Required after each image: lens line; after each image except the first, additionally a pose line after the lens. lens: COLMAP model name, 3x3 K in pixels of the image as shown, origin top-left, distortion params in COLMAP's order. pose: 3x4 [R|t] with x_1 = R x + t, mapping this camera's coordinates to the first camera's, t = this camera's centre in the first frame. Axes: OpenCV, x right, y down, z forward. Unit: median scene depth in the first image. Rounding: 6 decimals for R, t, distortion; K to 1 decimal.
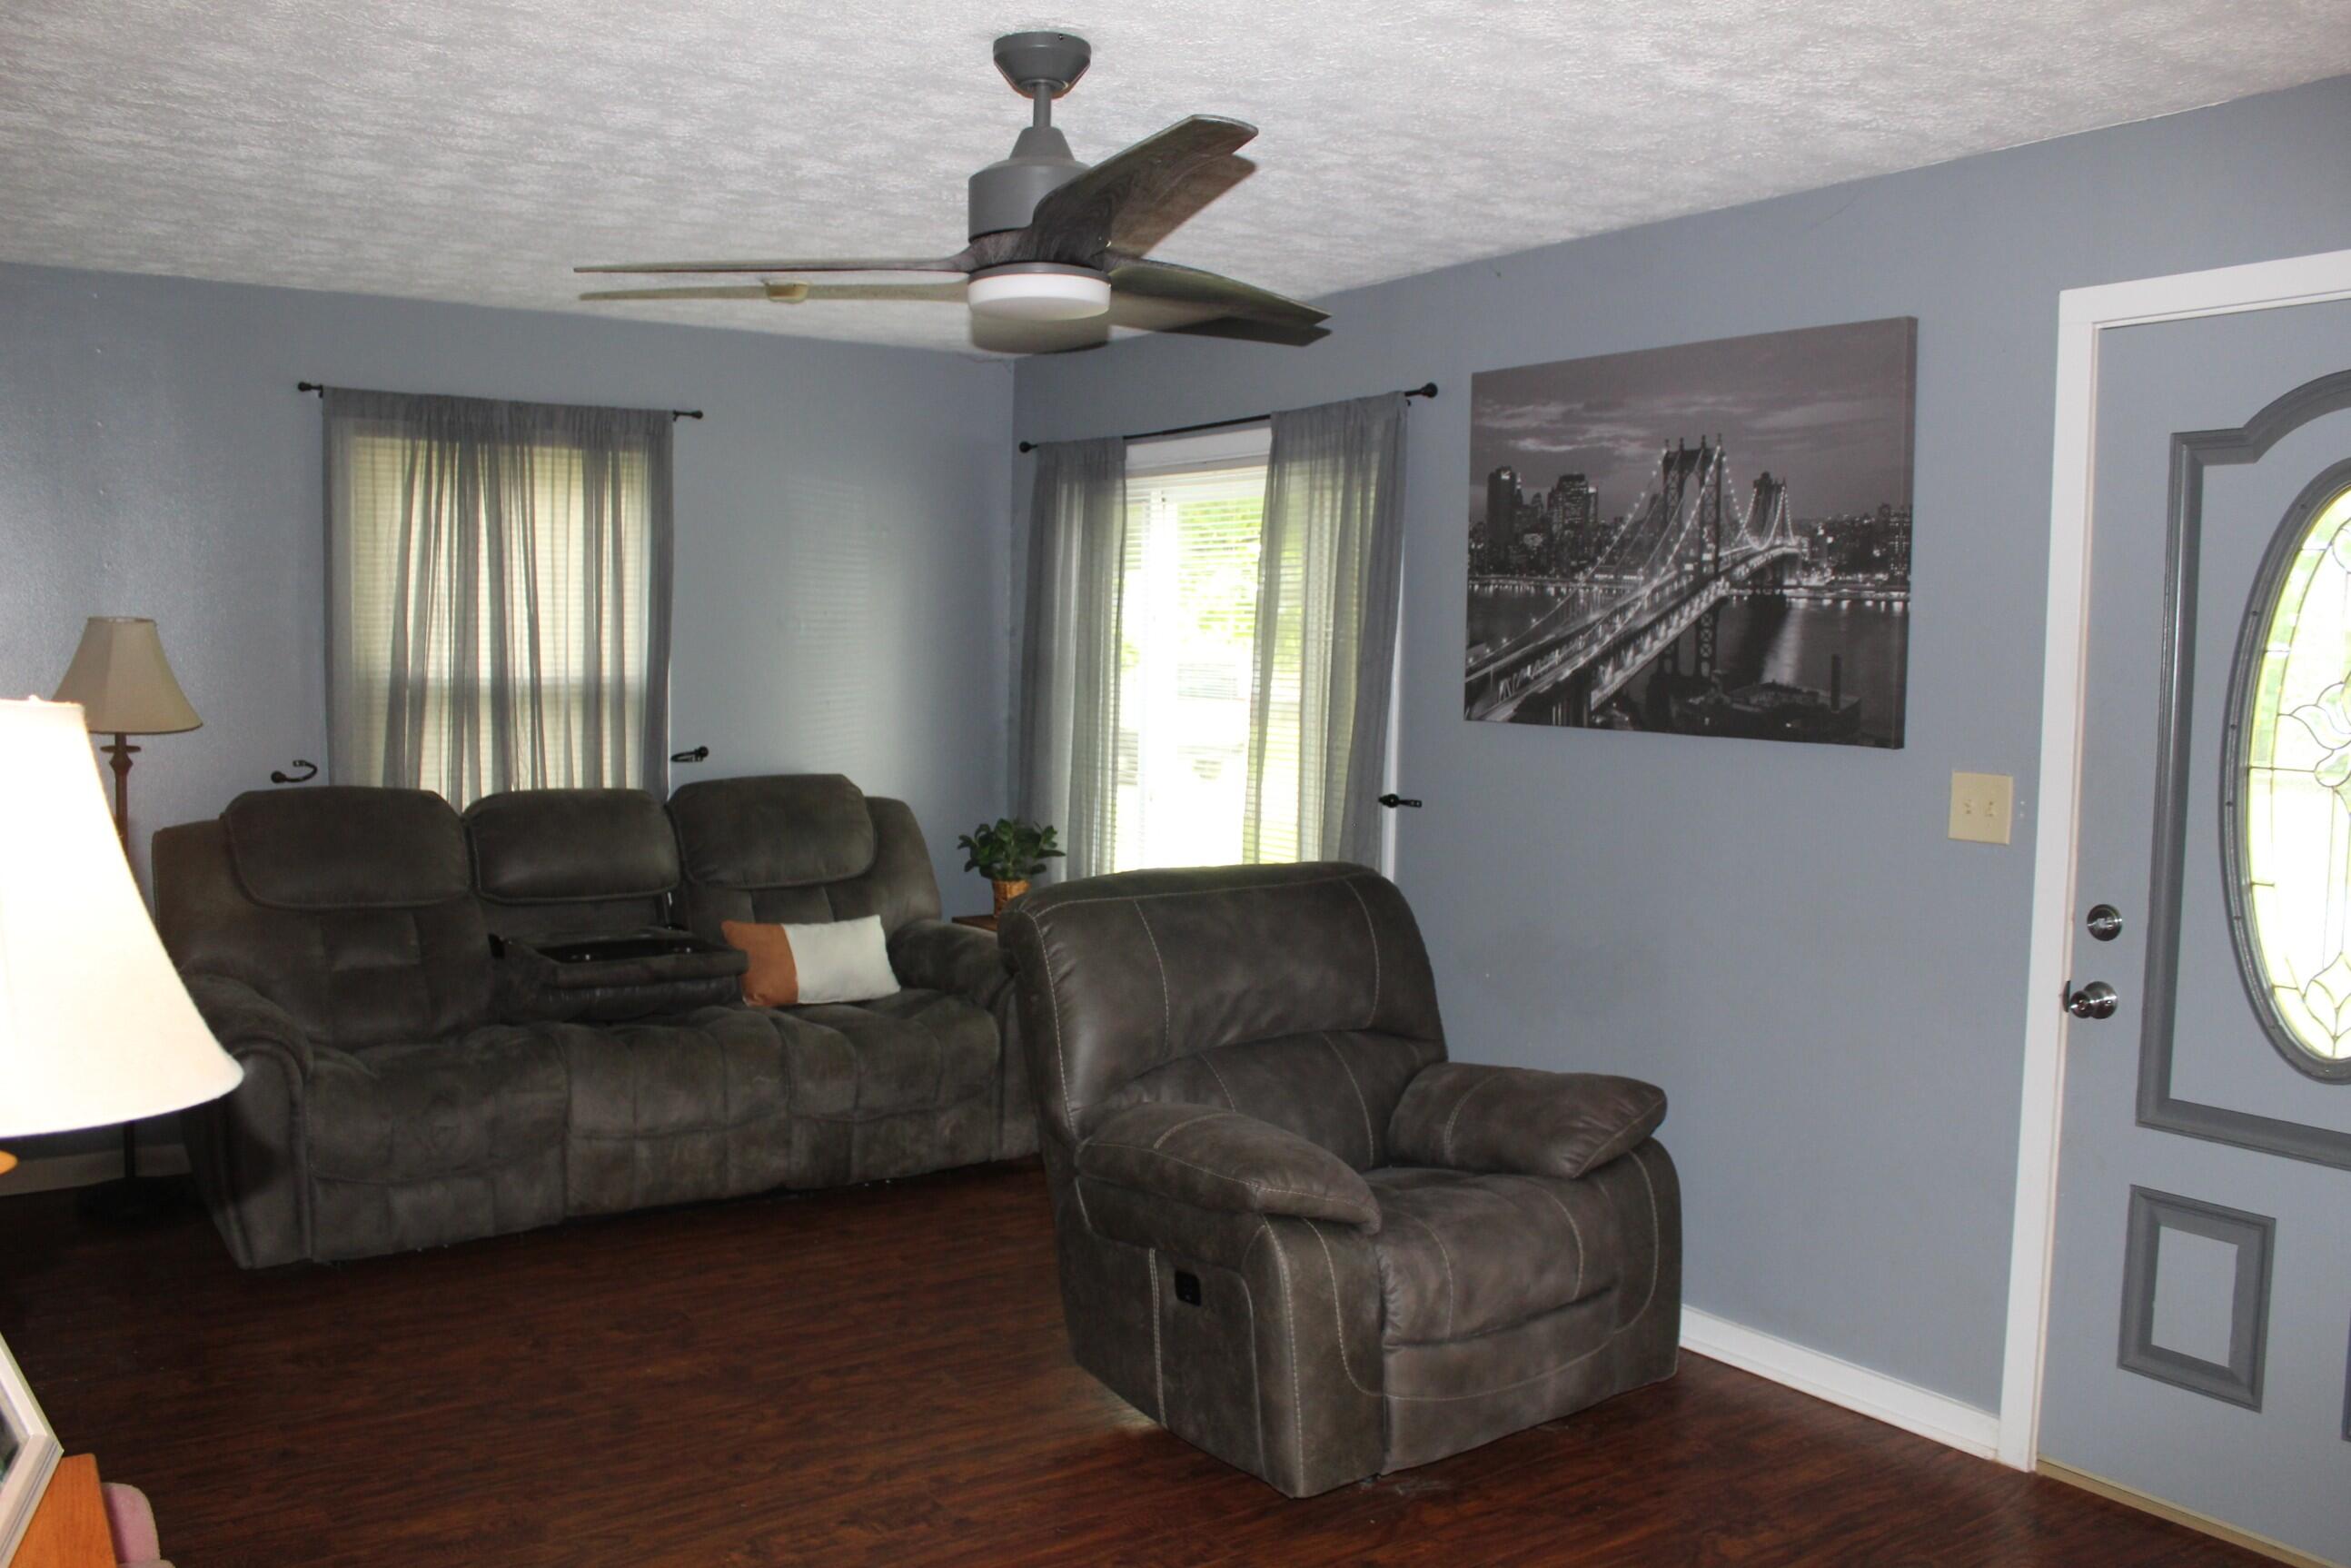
lens RADIAL K [[1955.6, 0, 1181.9], [0, 1955.6, 791.4], [0, 0, 1]] dist [-0.166119, 0.145212]
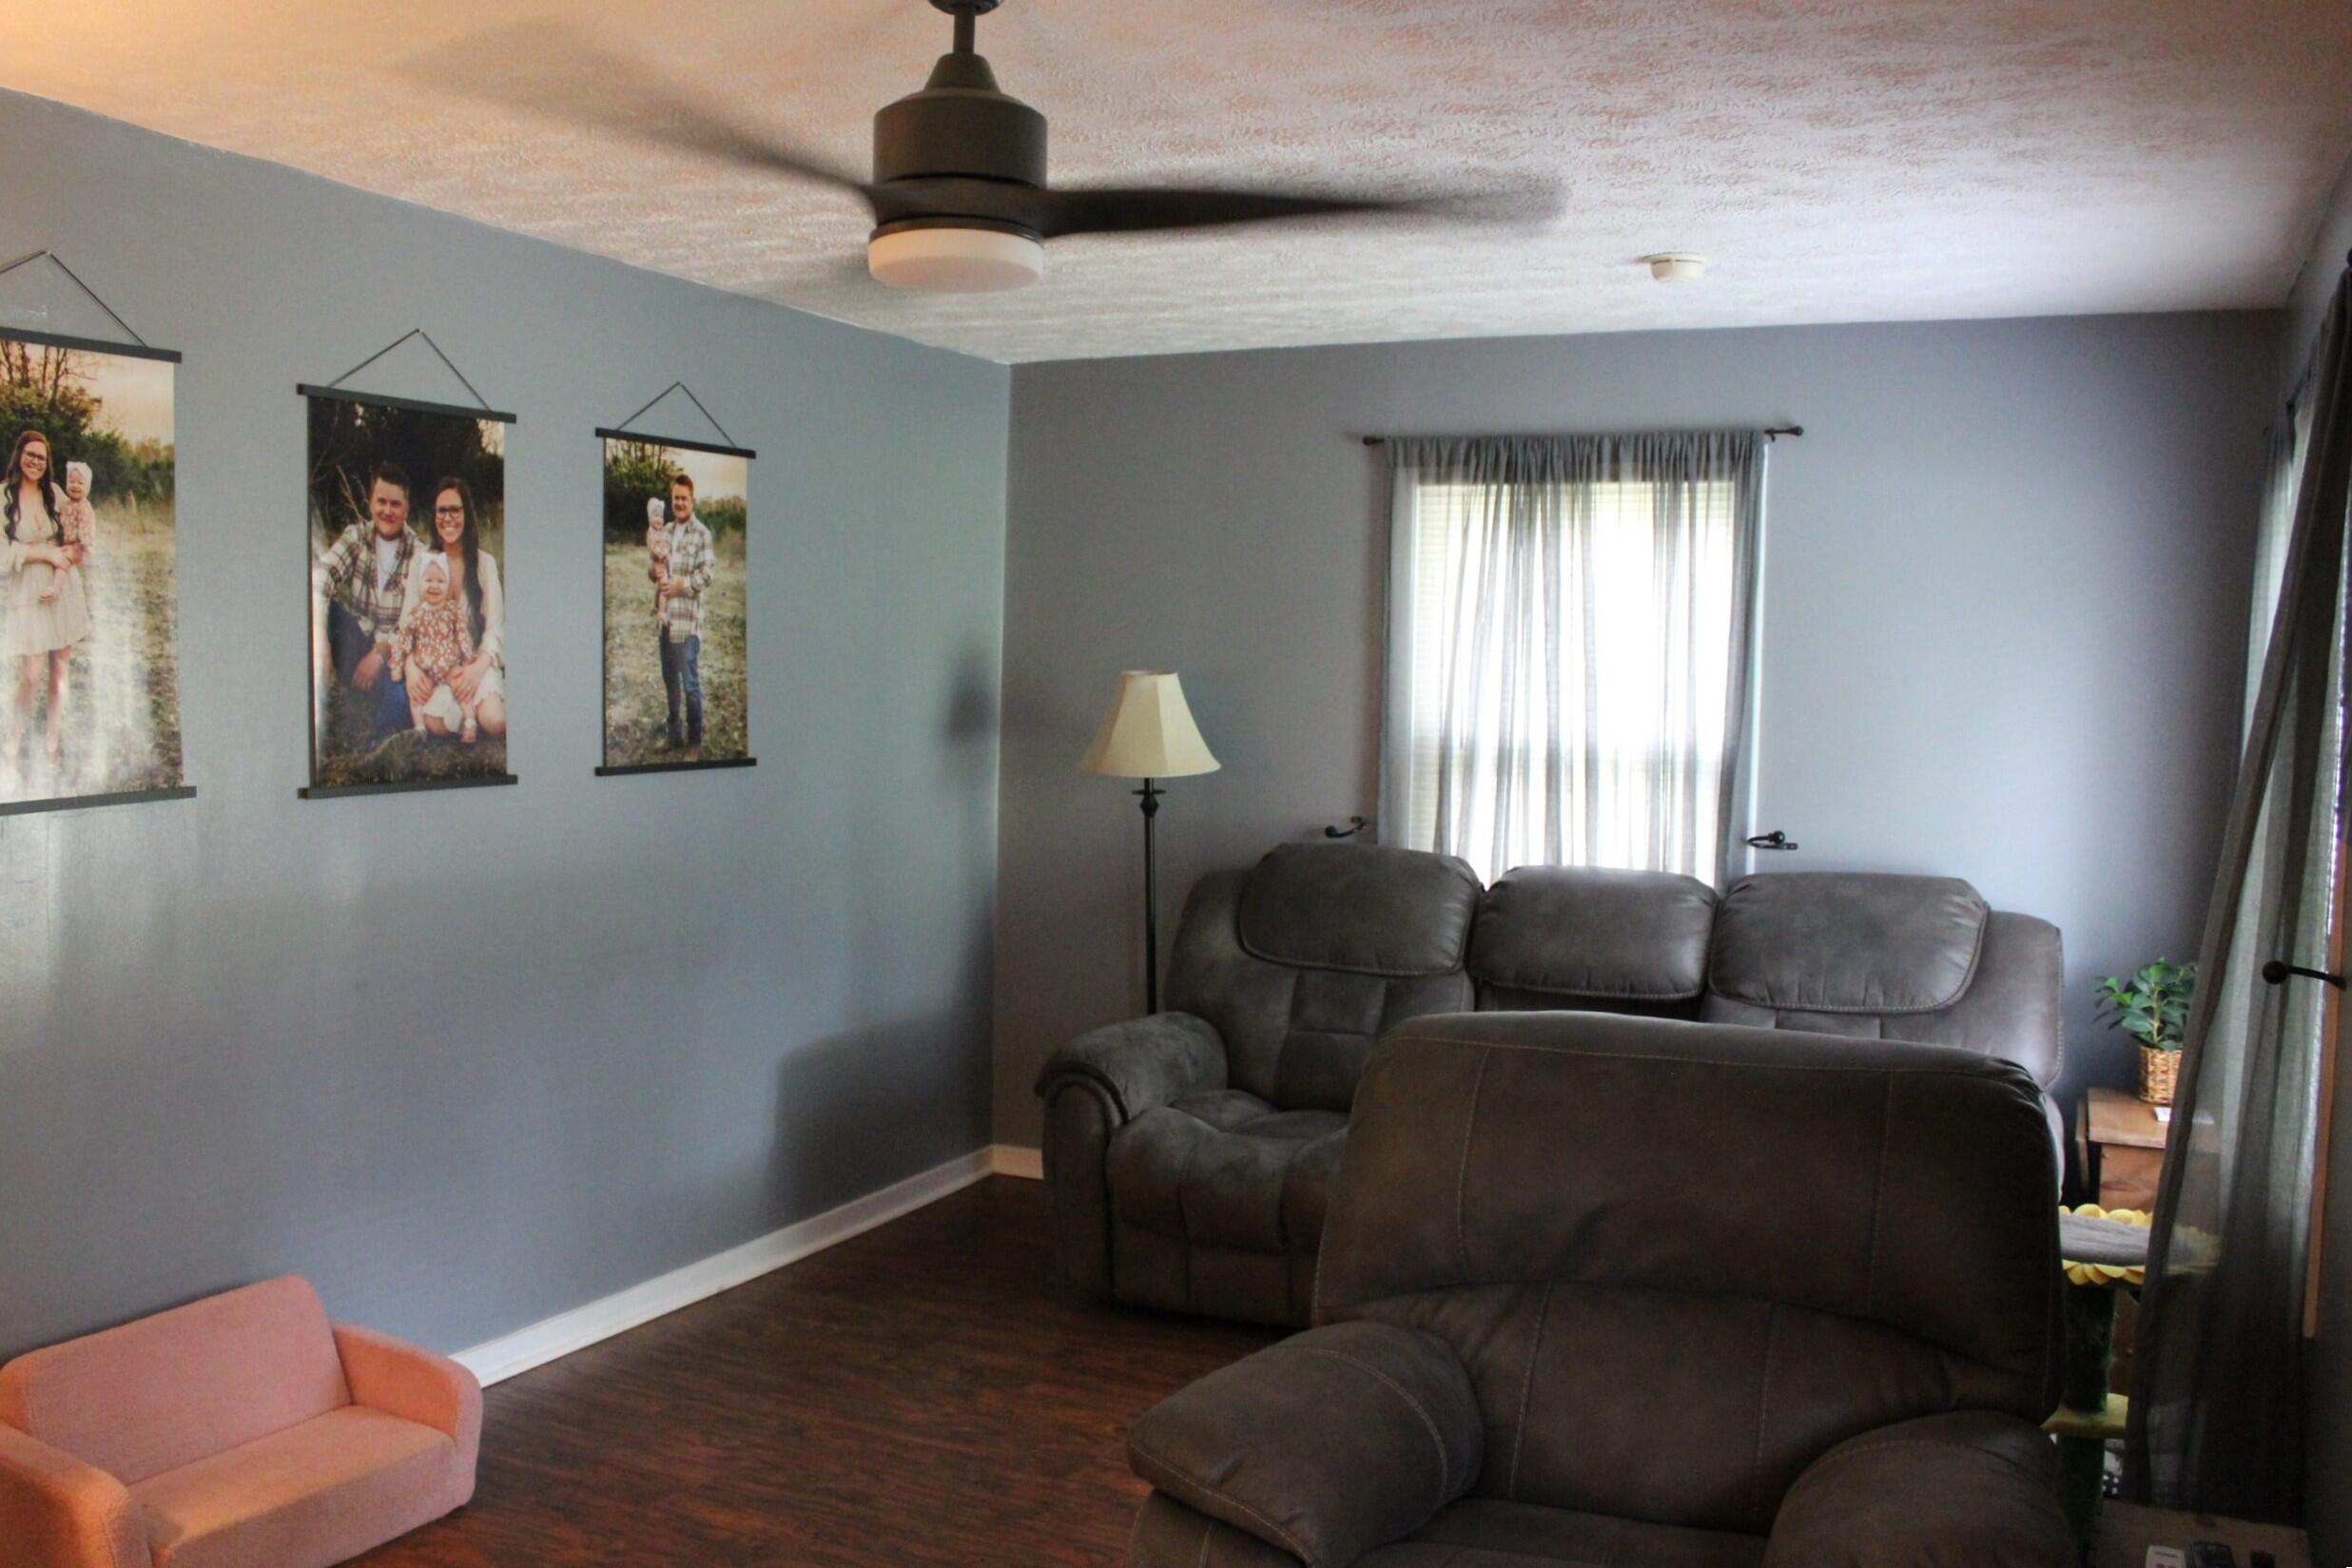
lens RADIAL K [[2056.7, 0, 1175.4], [0, 2056.7, 817.8], [0, 0, 1]] dist [-0.180760, 0.163030]
pose [[0.498960, 0.046863, -0.865357, 0.533024], [-0.075312, 0.997104, 0.010573, -0.026477], [0.863346, 0.059897, 0.501044, 0.492651]]
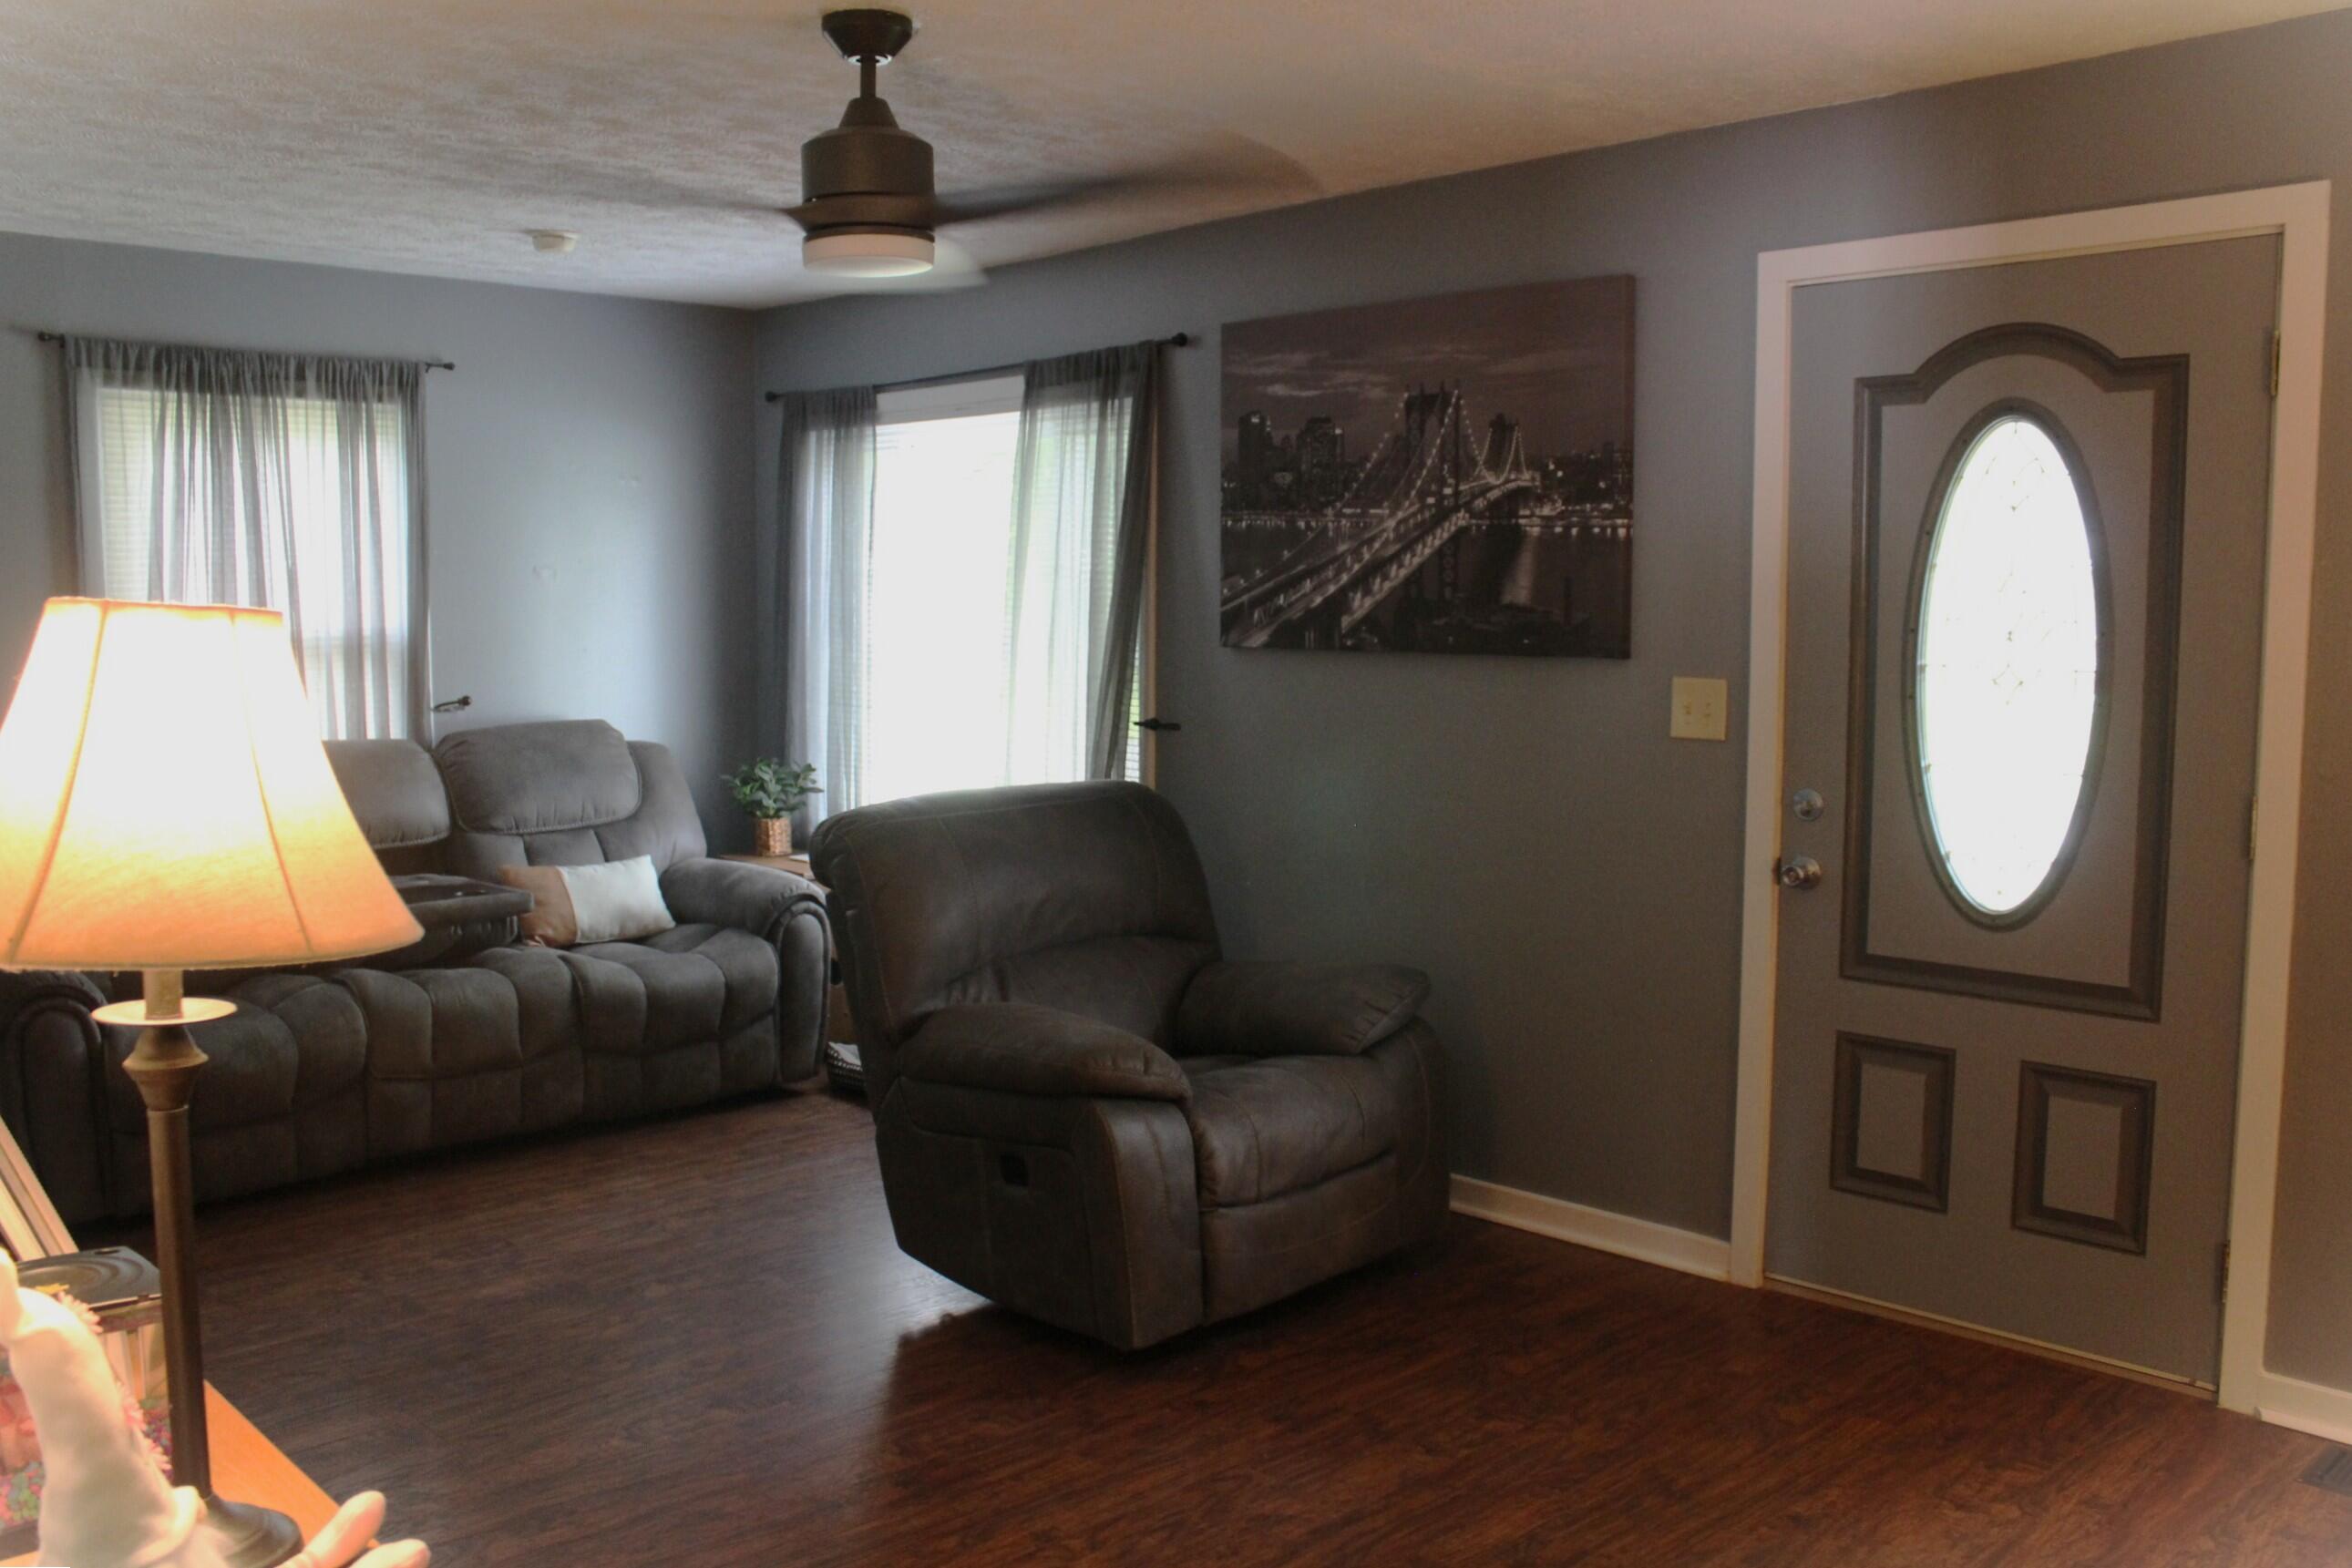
lens RADIAL K [[1956.2, 0, 1182.4], [0, 1956.2, 791.4], [0, 0, 1]] dist [-0.166119, 0.145212]
pose [[0.985378, -0.033635, 0.167027, -0.067637], [0.029437, 0.999187, 0.027544, 0.014778], [-0.167818, -0.022225, 0.985567, -0.071865]]
